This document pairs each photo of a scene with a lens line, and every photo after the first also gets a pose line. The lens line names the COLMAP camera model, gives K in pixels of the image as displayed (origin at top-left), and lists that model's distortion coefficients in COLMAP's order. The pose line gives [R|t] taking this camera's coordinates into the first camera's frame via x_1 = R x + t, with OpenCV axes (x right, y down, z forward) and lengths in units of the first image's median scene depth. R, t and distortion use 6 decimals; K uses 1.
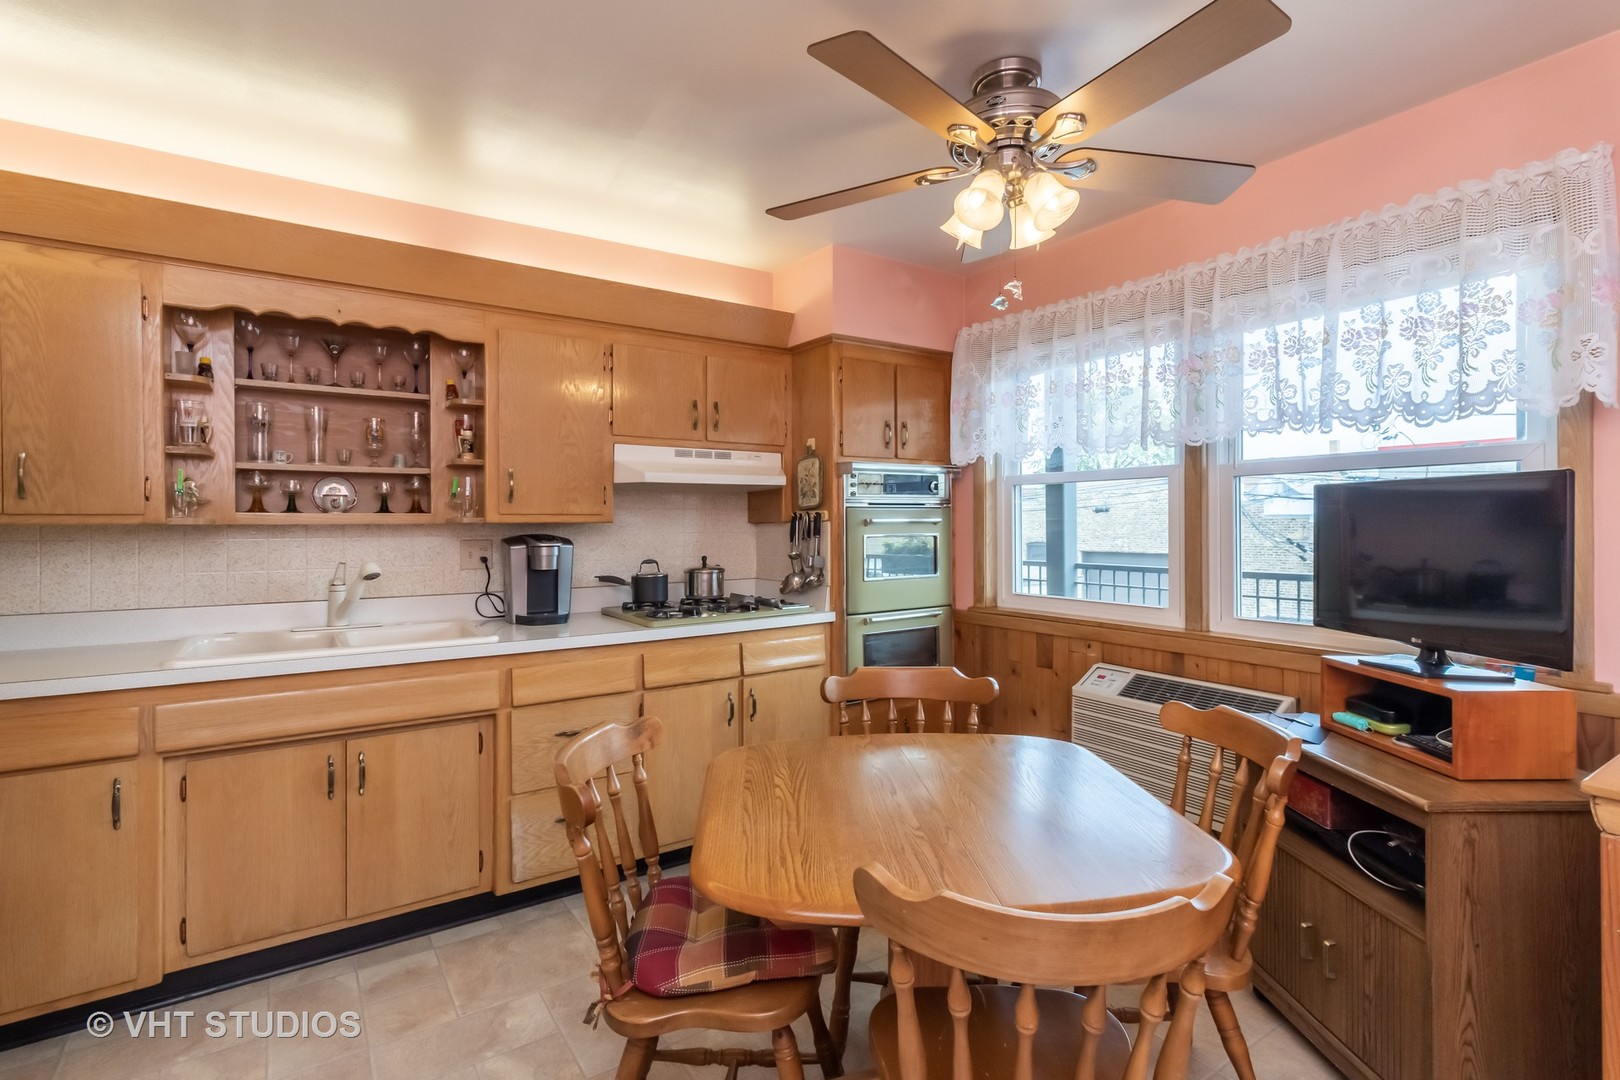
lens RADIAL K [[768.5, 0, 832.5], [0, 768.5, 519.7], [0, 0, 1]] dist [0.000107, 0.000072]
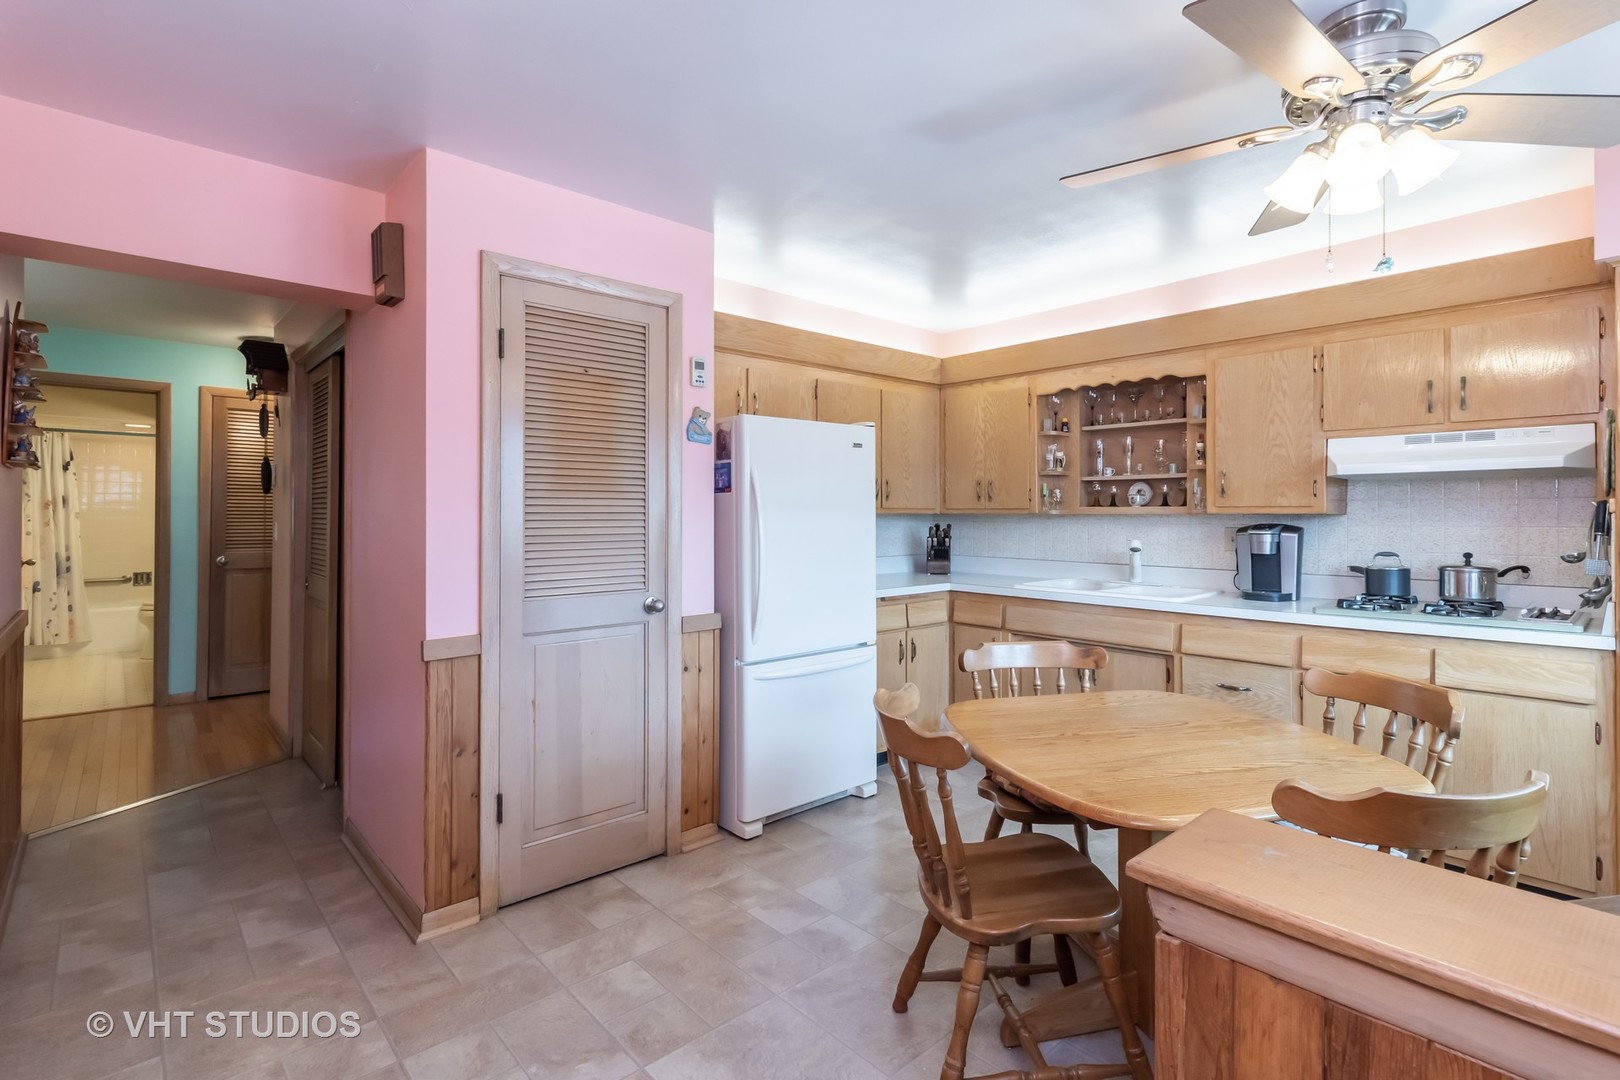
lens RADIAL K [[768.5, 0, 832.5], [0, 768.5, 519.7], [0, 0, 1]] dist [0.000107, 0.000072]
pose [[0.152440, 0.009332, -0.988269, 0.715009], [-0.000496, 0.999956, 0.009366, 0.002288], [0.988313, -0.000938, 0.152438, 0.184331]]
